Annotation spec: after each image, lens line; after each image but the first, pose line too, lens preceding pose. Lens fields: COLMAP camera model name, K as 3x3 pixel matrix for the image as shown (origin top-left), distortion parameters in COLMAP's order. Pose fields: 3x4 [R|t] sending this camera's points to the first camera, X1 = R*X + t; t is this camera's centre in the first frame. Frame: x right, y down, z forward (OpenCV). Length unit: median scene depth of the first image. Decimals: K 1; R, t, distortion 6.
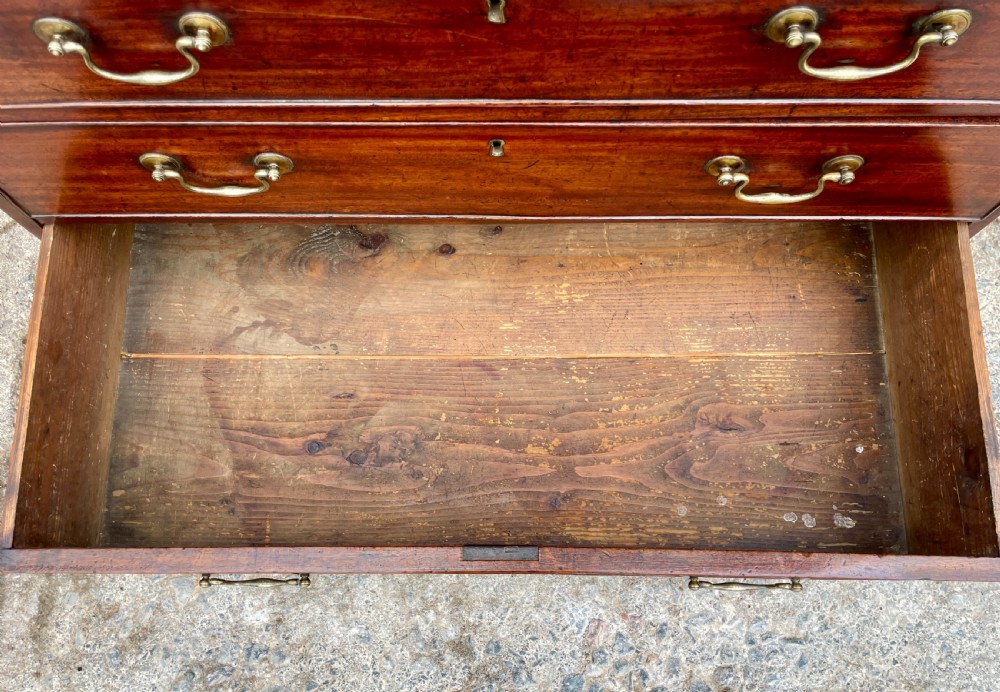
lens RADIAL K [[788.4, 0, 487.0], [0, 788.4, 377.2], [0, 0, 1]] dist [0.058608, -0.060065]
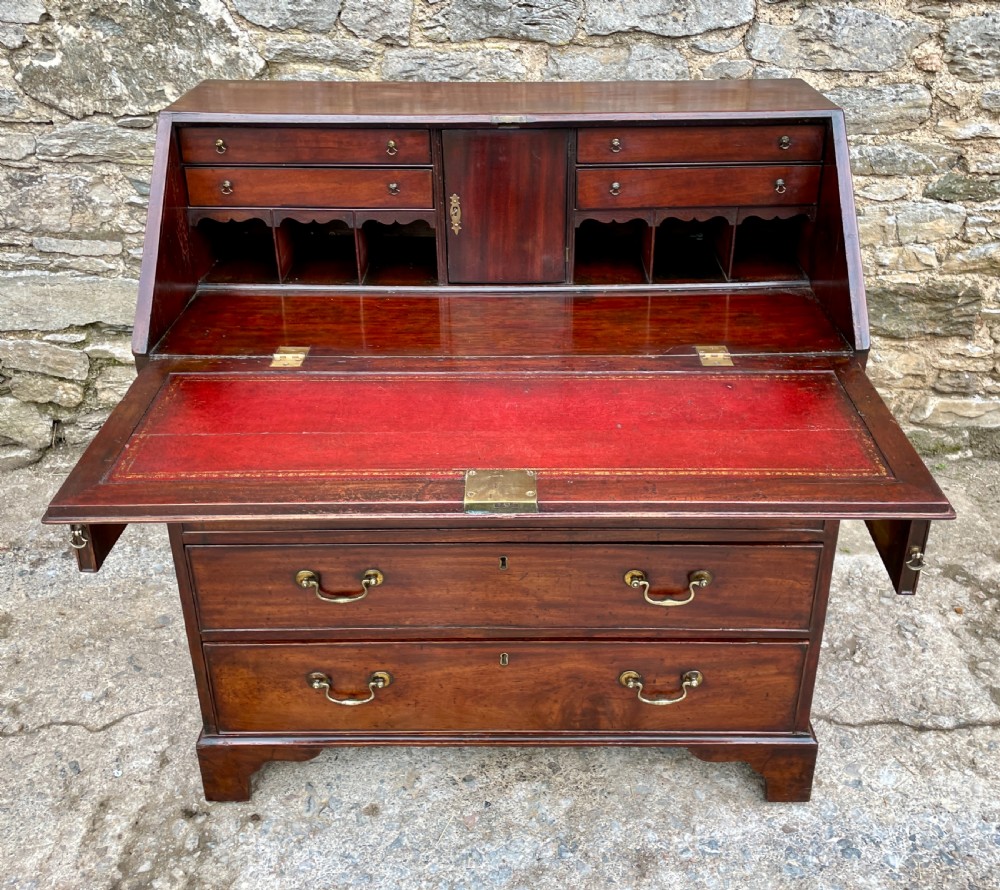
lens RADIAL K [[1042.1, 0, 519.3], [0, 1042.1, 399.6], [0, 0, 1]] dist [0.041823, 0.000000]
pose [[0.999863, 0.009750, 0.013365, 0.009435], [0.003280, 0.675001, -0.737810, 0.776901], [-0.016215, 0.737753, 0.674876, -0.552143]]
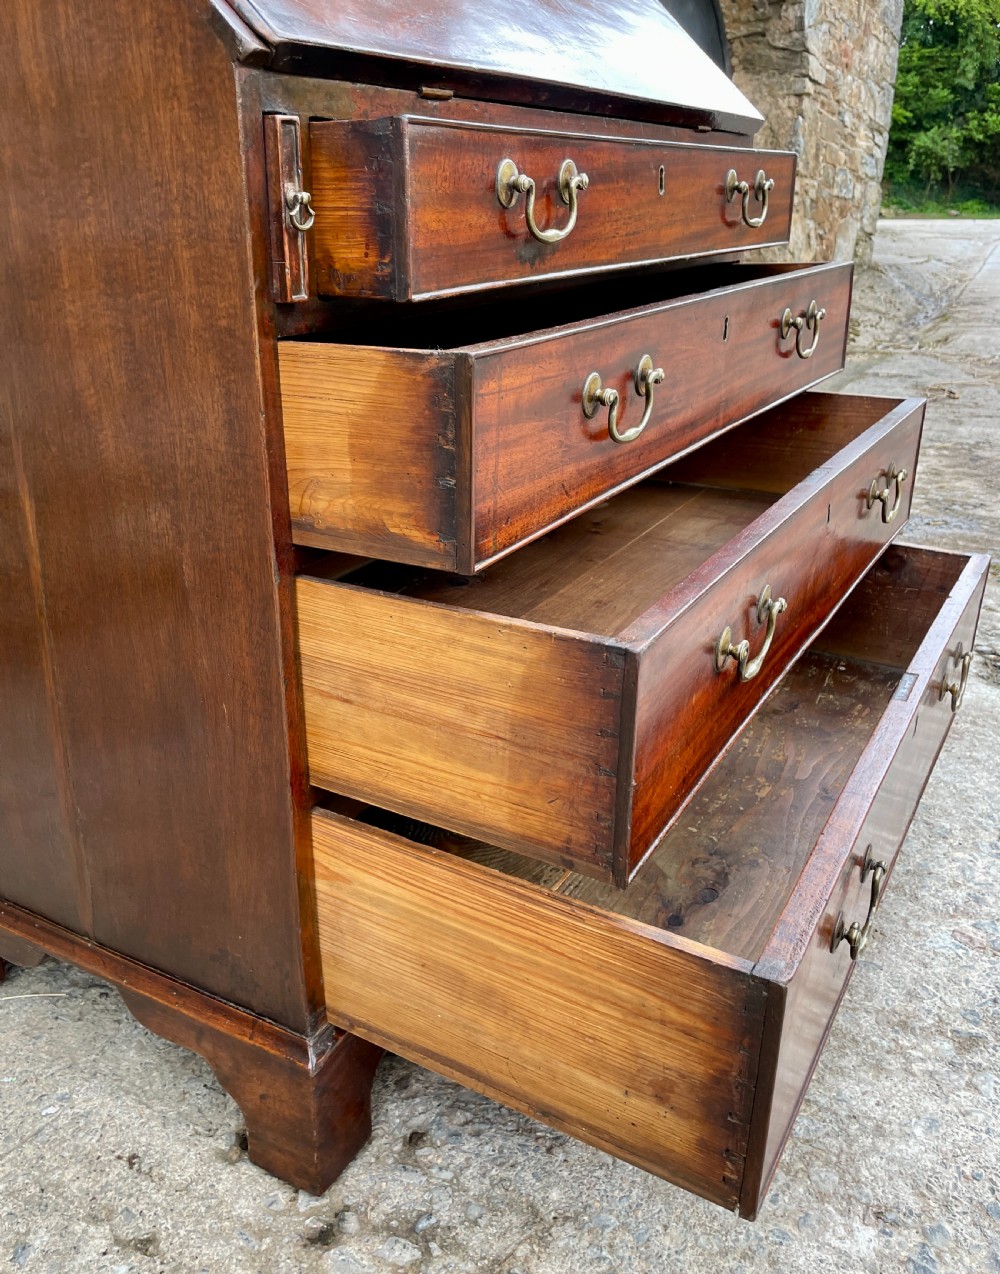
lens RADIAL K [[1091.0, 0, 452.9], [0, 1091.0, 598.3], [0, 0, 1]] dist [0.084470, -0.112120]
pose [[0.508985, -0.280183, 0.813899, -0.990072], [0.830819, 0.407187, -0.379392, 0.168858], [-0.225110, 0.869308, 0.440033, 0.302301]]
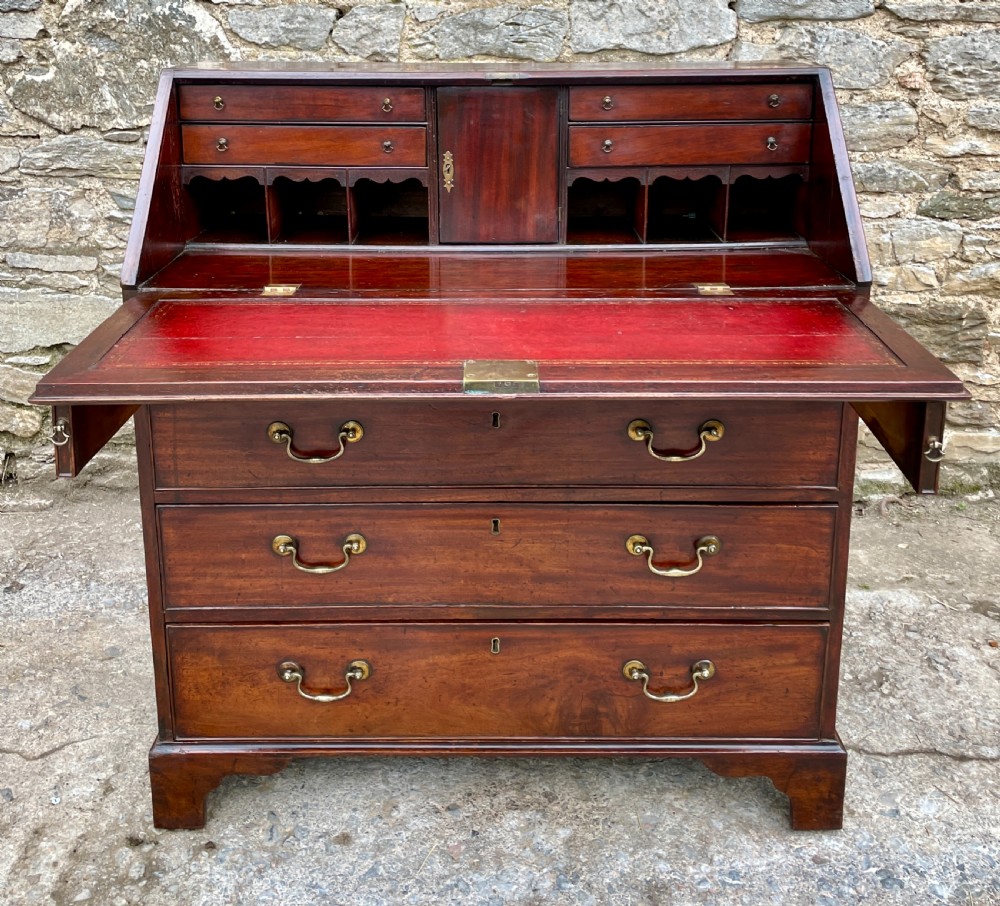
lens RADIAL K [[1128.3, 0, 493.7], [0, 1128.3, 297.7], [0, 0, 1]] dist [0.041587, 0.000000]
pose [[0.999836, 0.014311, 0.011058, -0.015407], [0.002416, 0.500225, -0.865892, 0.989971], [-0.017924, 0.865777, 0.500108, -0.386285]]
